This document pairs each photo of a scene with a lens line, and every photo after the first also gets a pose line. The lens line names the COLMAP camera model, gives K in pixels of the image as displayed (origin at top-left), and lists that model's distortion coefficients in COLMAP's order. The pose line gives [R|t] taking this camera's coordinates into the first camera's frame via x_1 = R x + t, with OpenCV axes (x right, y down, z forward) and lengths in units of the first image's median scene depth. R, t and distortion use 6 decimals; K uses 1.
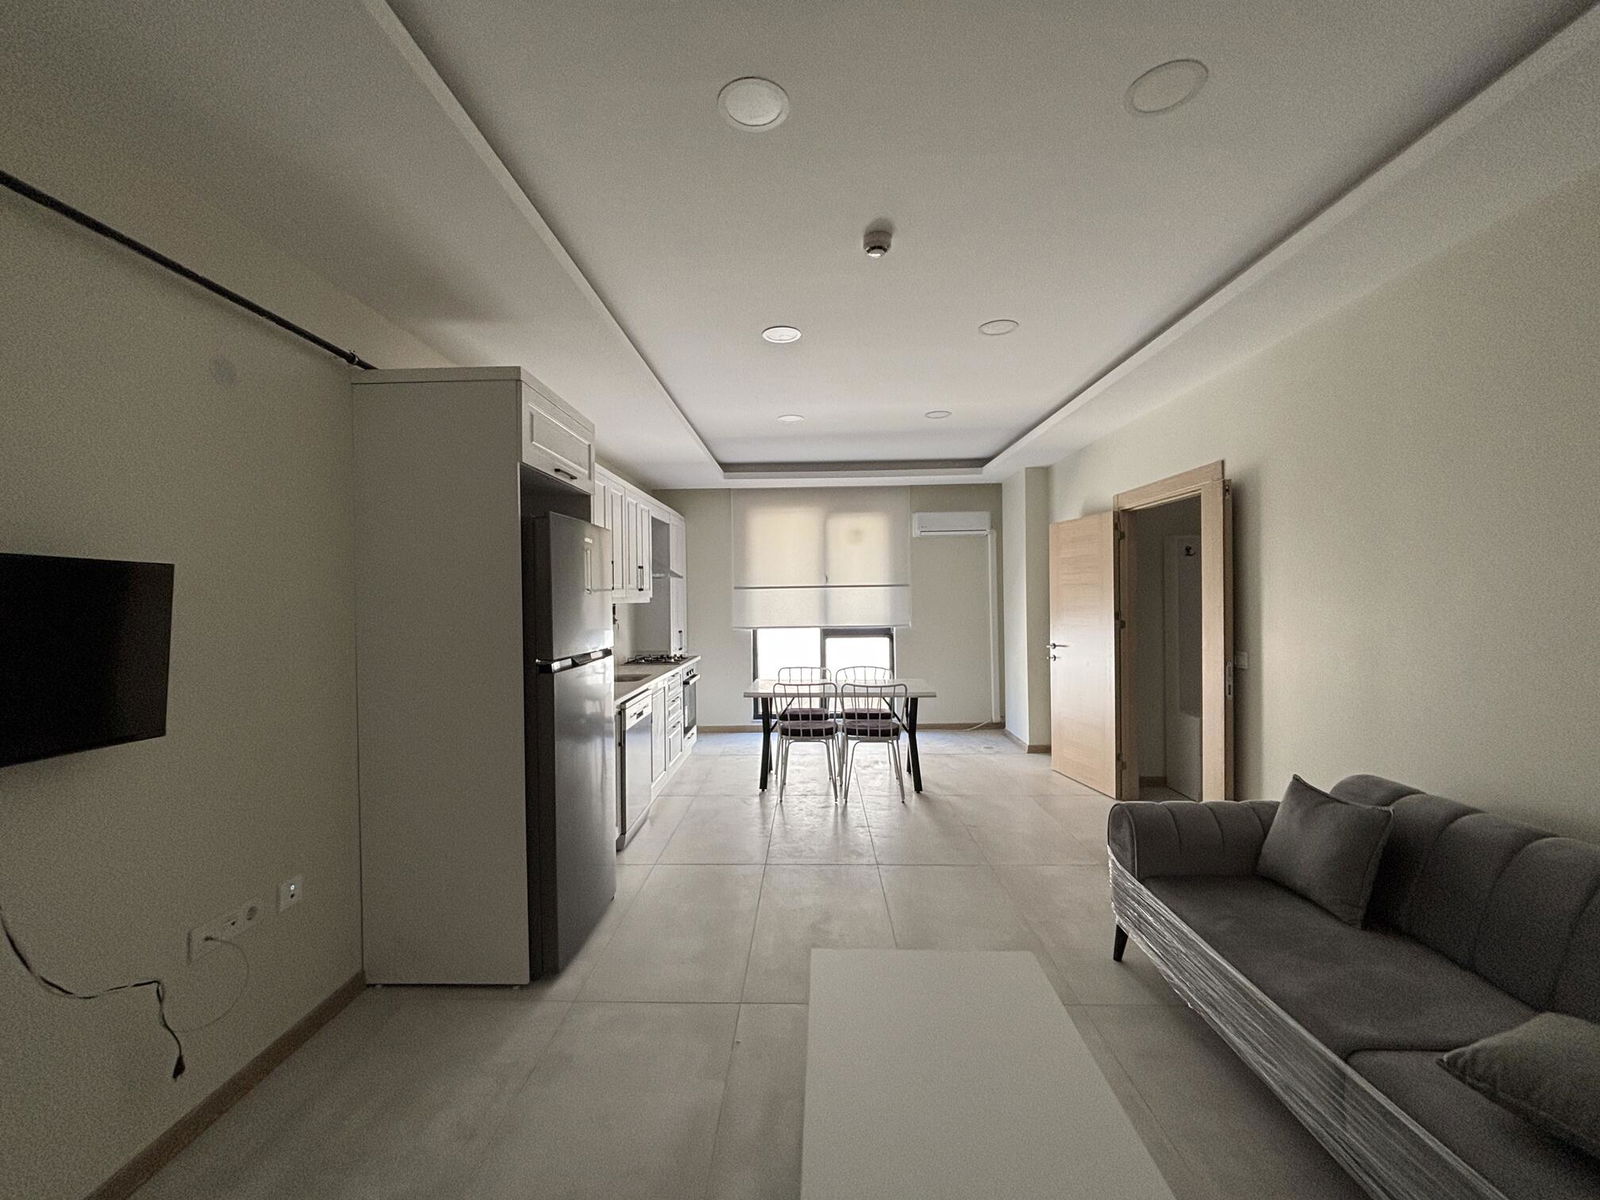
lens RADIAL K [[644.8, 0, 800.0], [0, 644.8, 600.0], [0, 0, 1]] dist [0.001884, -0.000242]
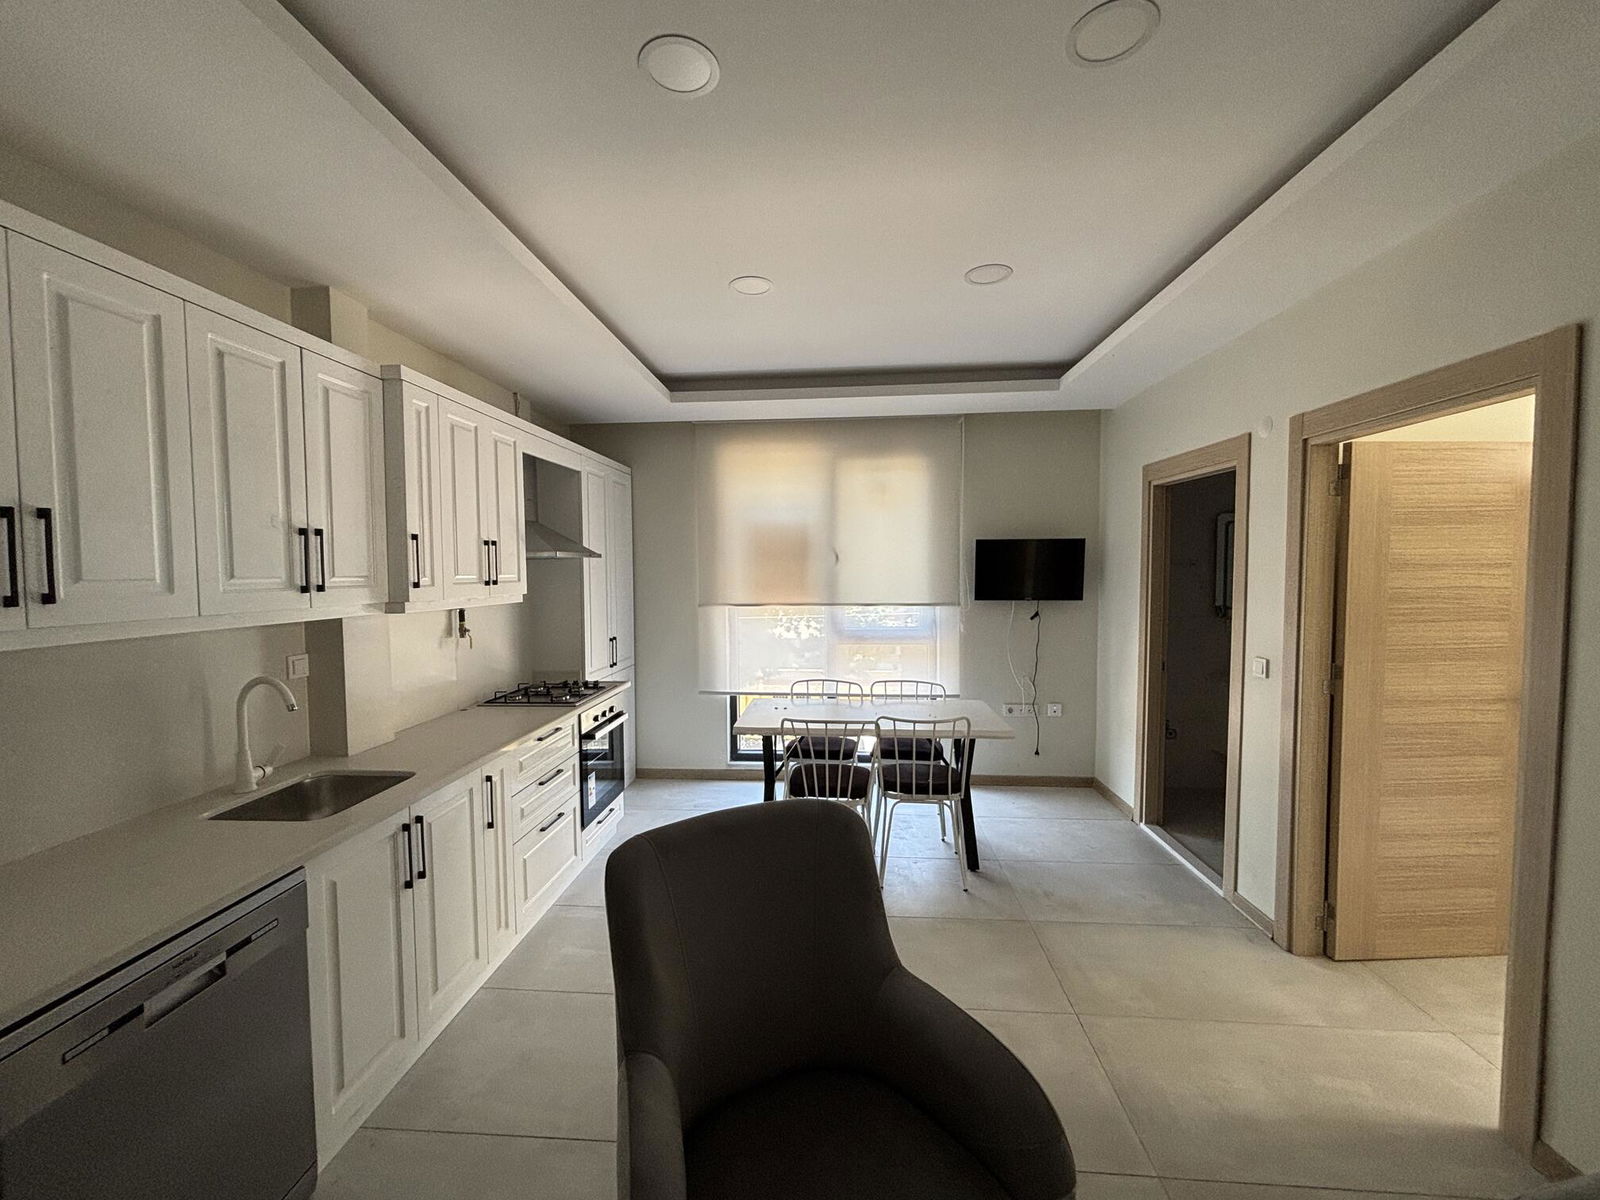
lens RADIAL K [[644.8, 0, 800.0], [0, 644.8, 600.0], [0, 0, 1]] dist [0.001884, -0.000242]
pose [[0.998303, -0.001065, -0.058217, 0.053390], [0.003592, 0.999055, 0.043310, -0.021420], [0.058116, -0.043446, 0.997364, 0.412425]]
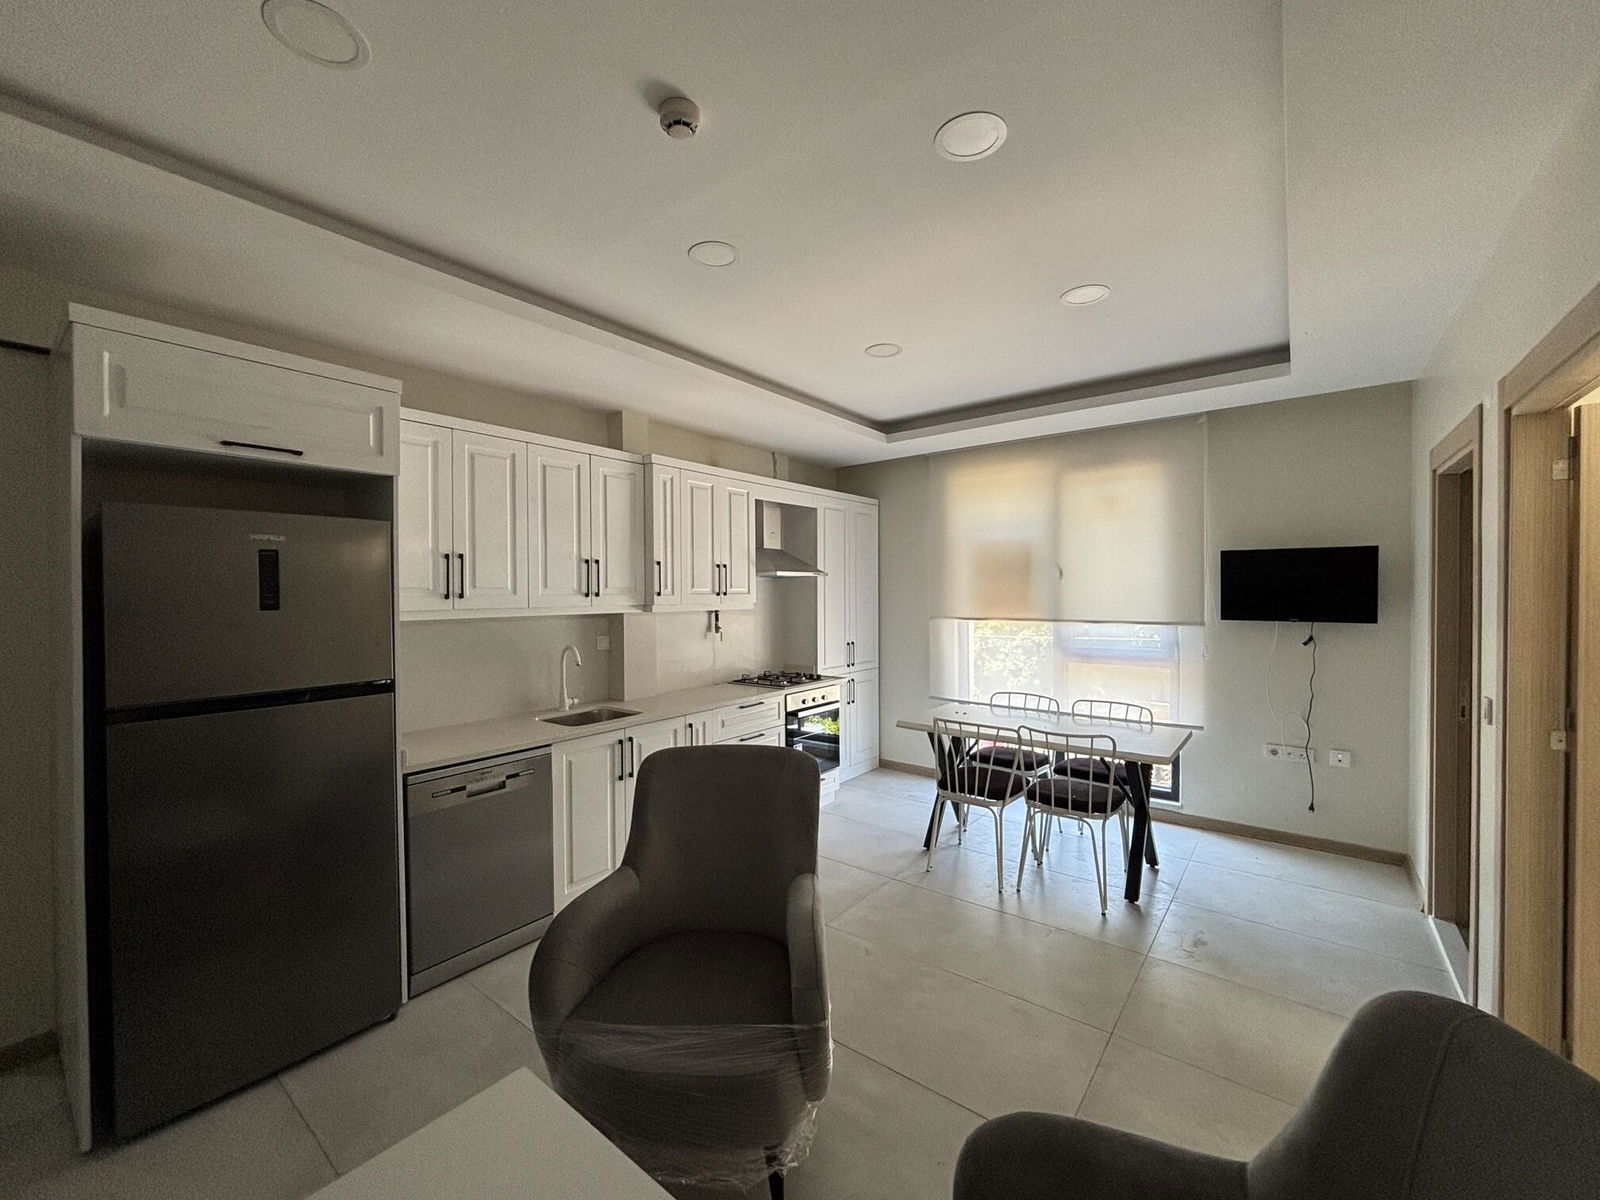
lens RADIAL K [[637.1, 0, 797.2], [0, 637.1, 598.0], [0, 0, 1]] dist [-0.002178, -0.000198]
pose [[0.800478, 0.005405, -0.599338, 0.272800], [-0.000343, 0.999963, 0.008561, -0.015236], [0.599362, -0.006647, 0.800451, 0.390209]]
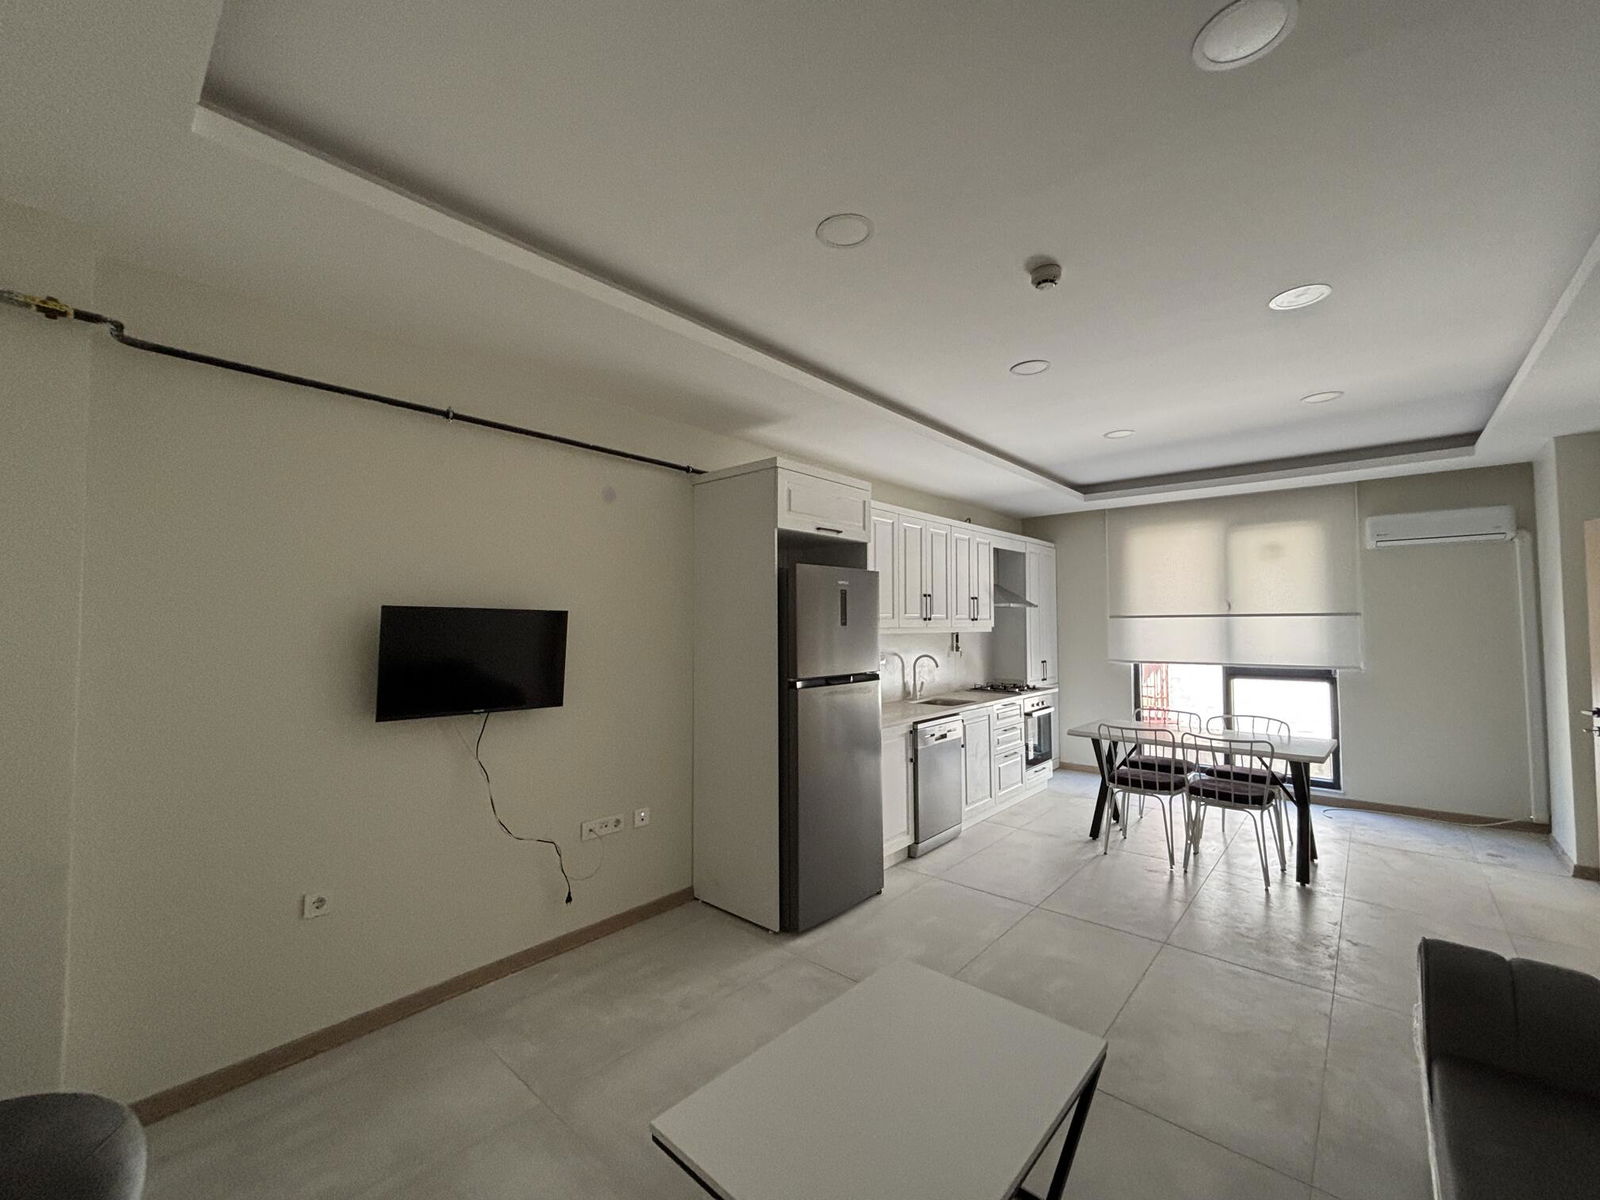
lens RADIAL K [[644.8, 0, 800.0], [0, 644.8, 600.0], [0, 0, 1]] dist [0.001884, -0.000242]
pose [[0.768852, -0.013401, -0.639286, 0.184564], [-0.010221, 0.999395, -0.033242, -0.009419], [0.639345, 0.032092, 0.768250, 0.008943]]
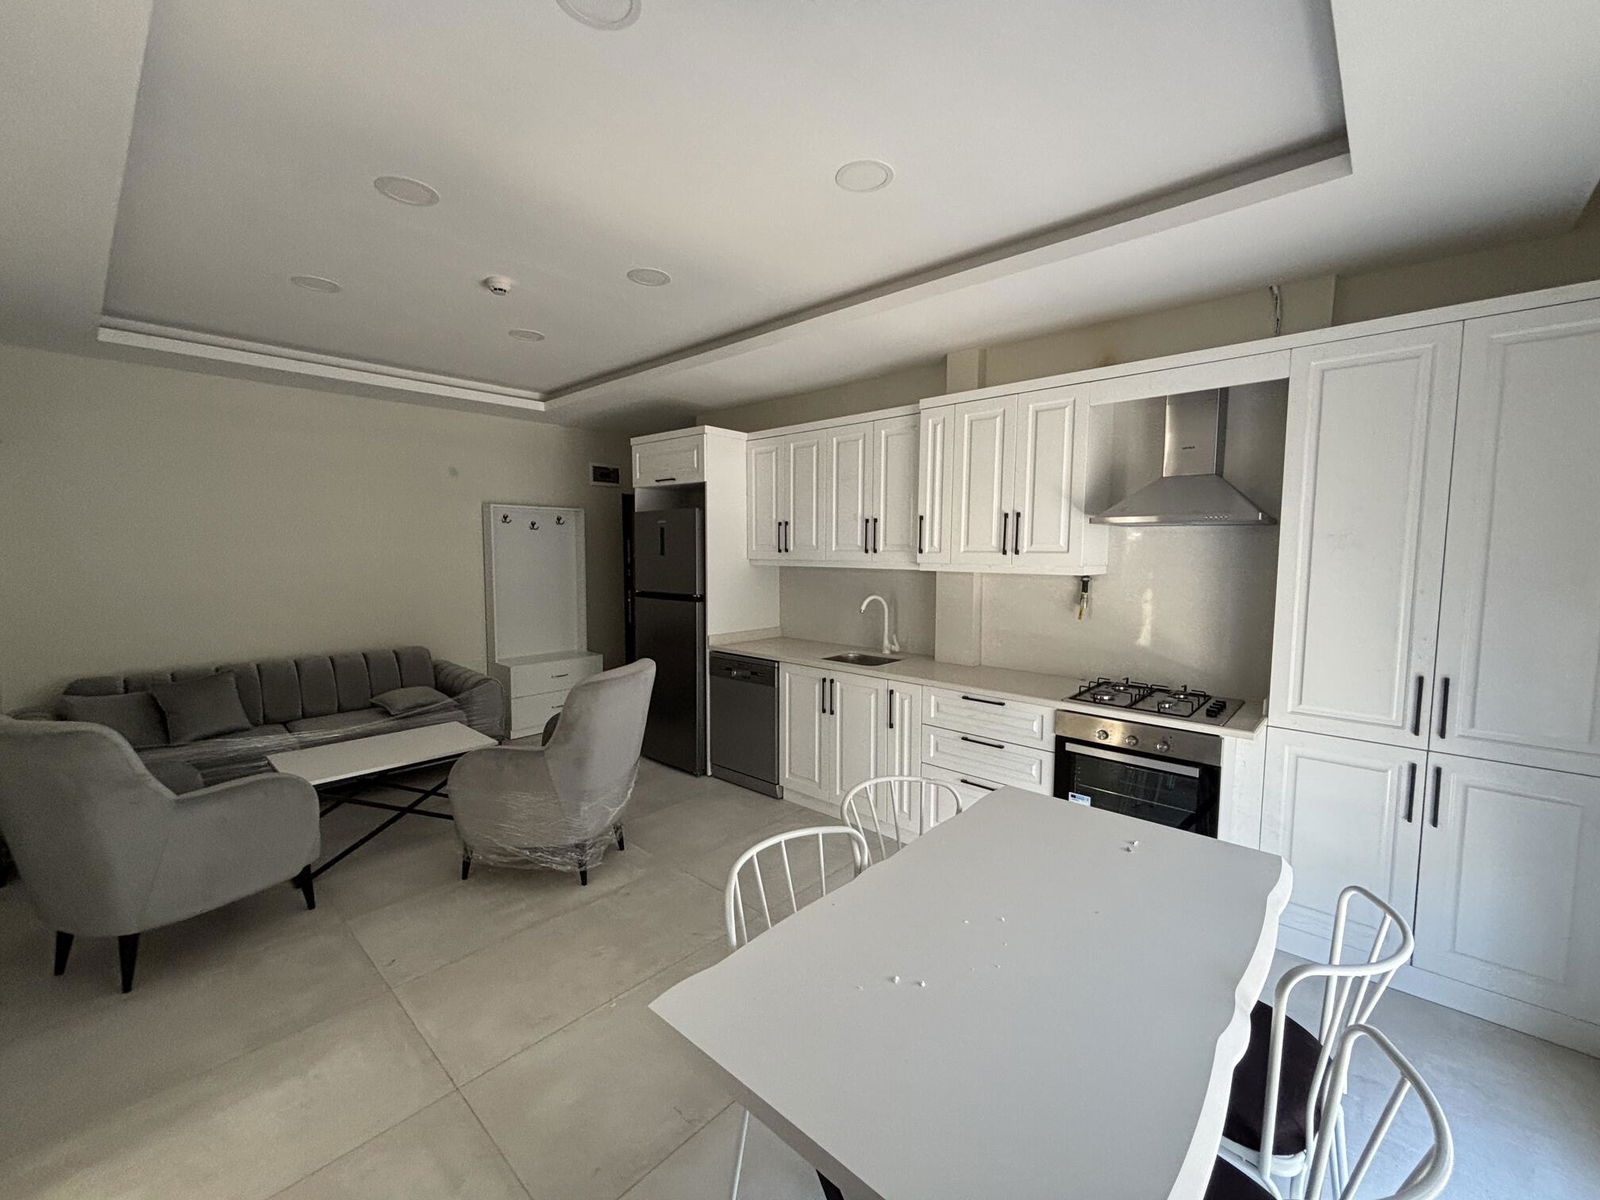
lens RADIAL K [[644.8, 0, 800.0], [0, 644.8, 600.0], [0, 0, 1]] dist [0.001884, -0.000242]
pose [[-0.656746, 0.064203, -0.751374, 0.310472], [-0.003933, 0.996064, 0.088549, -0.021355], [0.754102, 0.061109, -0.653909, 1.125482]]
